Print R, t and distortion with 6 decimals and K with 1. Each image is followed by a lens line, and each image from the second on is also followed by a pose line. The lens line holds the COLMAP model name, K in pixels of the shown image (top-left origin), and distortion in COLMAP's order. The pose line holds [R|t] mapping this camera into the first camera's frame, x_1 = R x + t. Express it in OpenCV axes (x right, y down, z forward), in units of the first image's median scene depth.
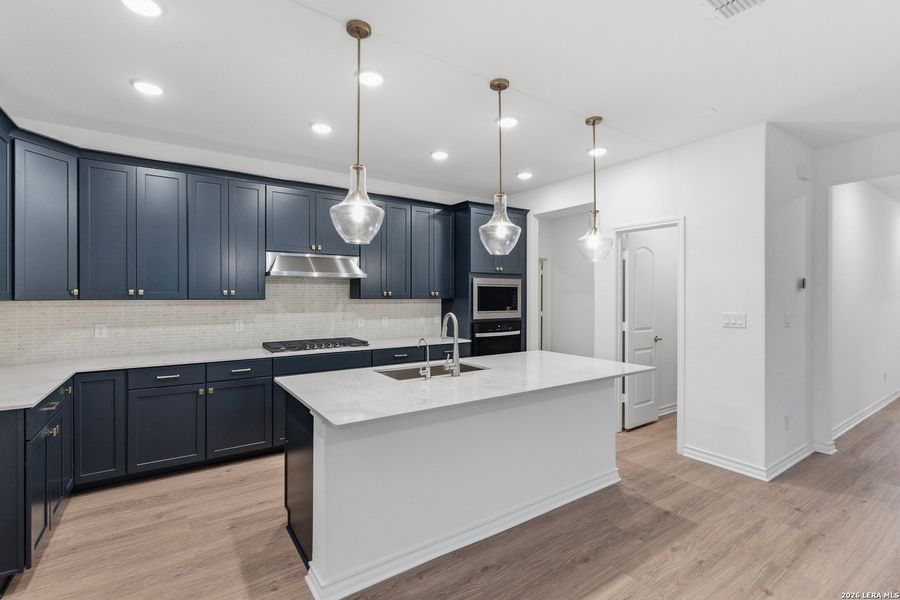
lens RADIAL K [[409.3, 0, 451.3], [0, 409.3, 296.3], [0, 0, 1]] dist [0.002058, 0.001063]
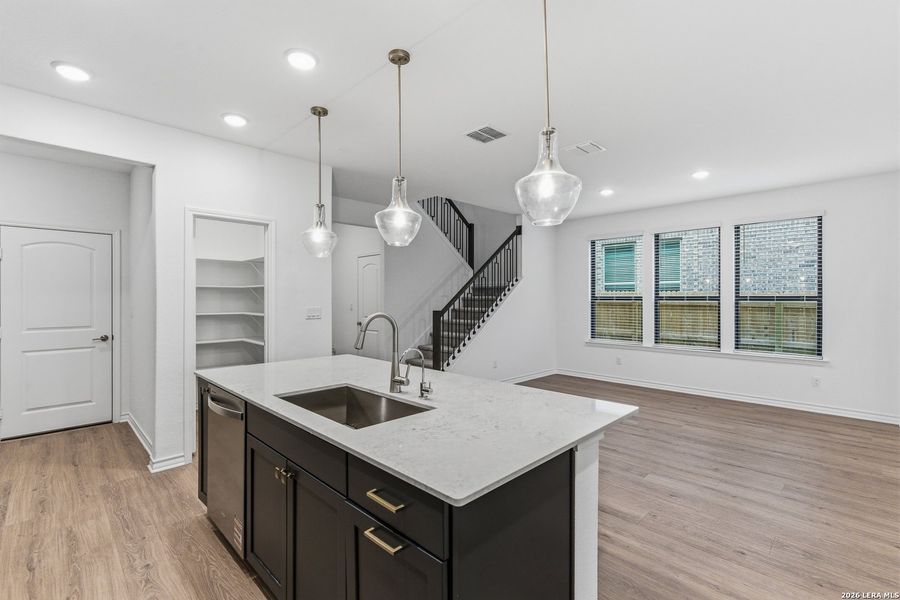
lens RADIAL K [[409.3, 0, 450.7], [0, 409.3, 298.5], [0, 0, 1]] dist [0.002058, 0.001063]
pose [[-0.177635, -0.004896, 0.984084, -0.657302], [0.002429, 0.999982, 0.005414, 0.008112], [-0.984093, 0.003352, -0.177620, 0.864655]]
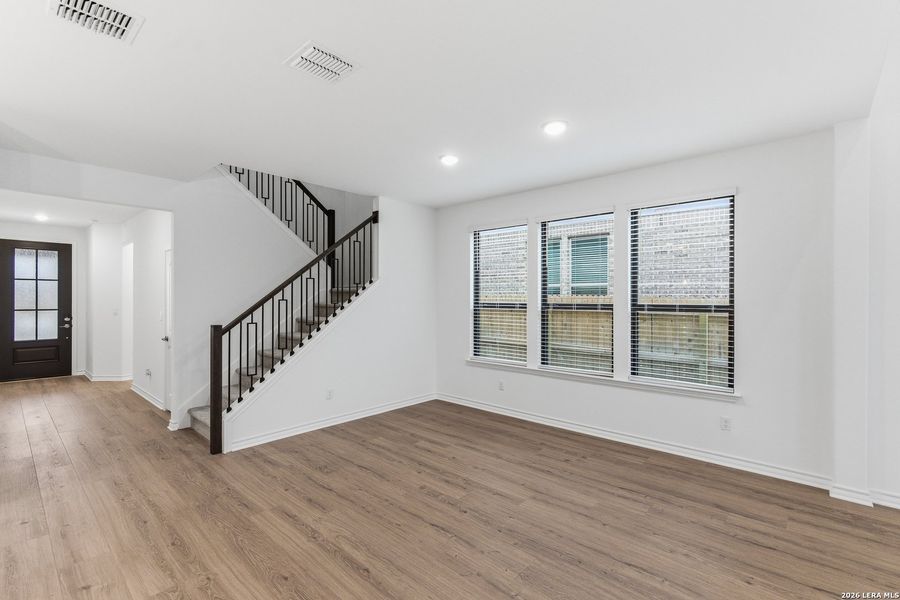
lens RADIAL K [[409.3, 0, 454.9], [0, 409.3, 299.7], [0, 0, 1]] dist [0.002058, 0.001063]
pose [[-0.229939, -0.006282, 0.973185, -0.292532], [0.000791, 0.999978, 0.006642, -0.014039], [-0.973205, 0.002297, -0.229929, 0.201526]]
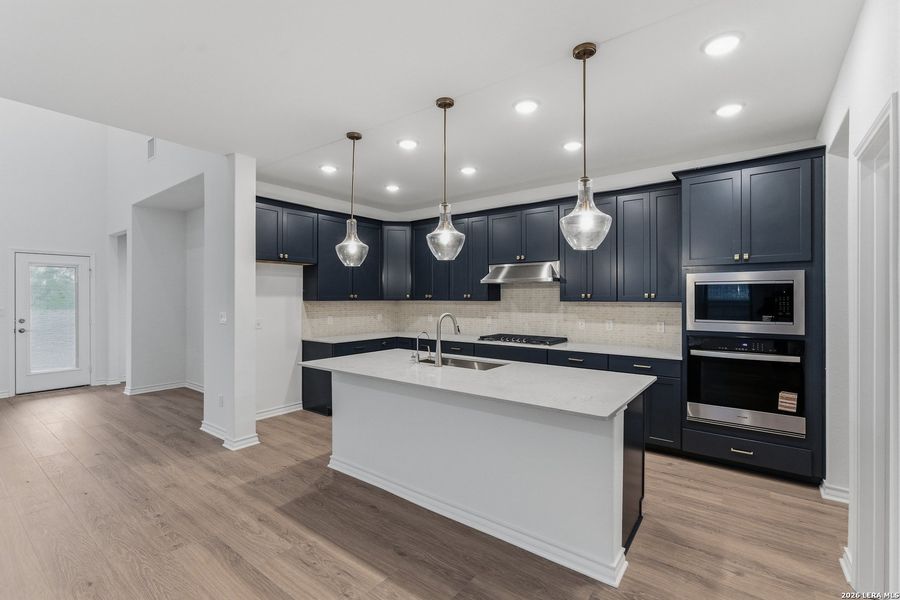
lens RADIAL K [[409.3, 0, 449.5], [0, 409.3, 297.5], [0, 0, 1]] dist [0.002058, 0.001063]
pose [[0.309705, -0.003356, -0.950827, 0.948147], [-0.000430, 0.999993, -0.003670, 0.001110], [0.950833, 0.001545, 0.309701, 0.558443]]
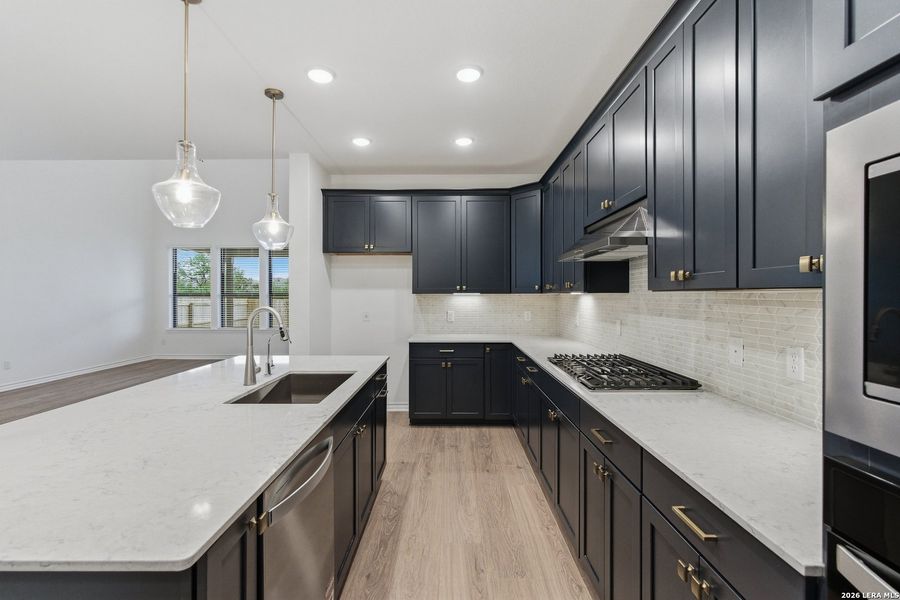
lens RADIAL K [[409.3, 0, 444.8], [0, 409.3, 299.2], [0, 0, 1]] dist [0.002058, 0.001063]
pose [[-0.572927, 0.004131, -0.819596, 0.377303], [-0.003307, 0.999968, 0.007351, 0.017402], [0.819600, 0.006922, -0.572895, 1.477962]]
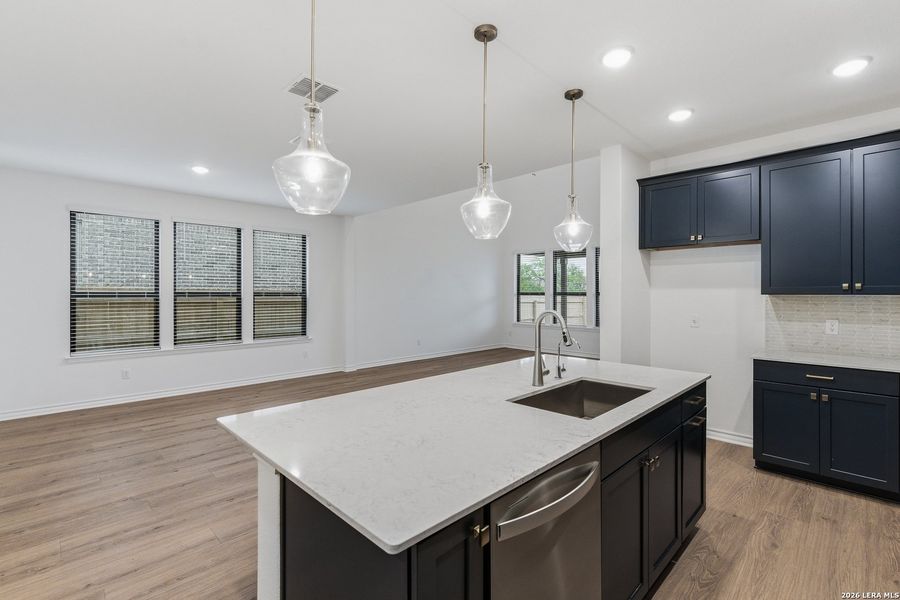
lens RADIAL K [[409.3, 0, 447.3], [0, 409.3, 293.8], [0, 0, 1]] dist [0.002058, 0.001063]
pose [[-0.984136, -0.003261, -0.177388, 0.280484], [-0.003828, 0.999989, 0.002853, 0.007526], [0.177377, 0.003486, -0.984137, 1.484491]]
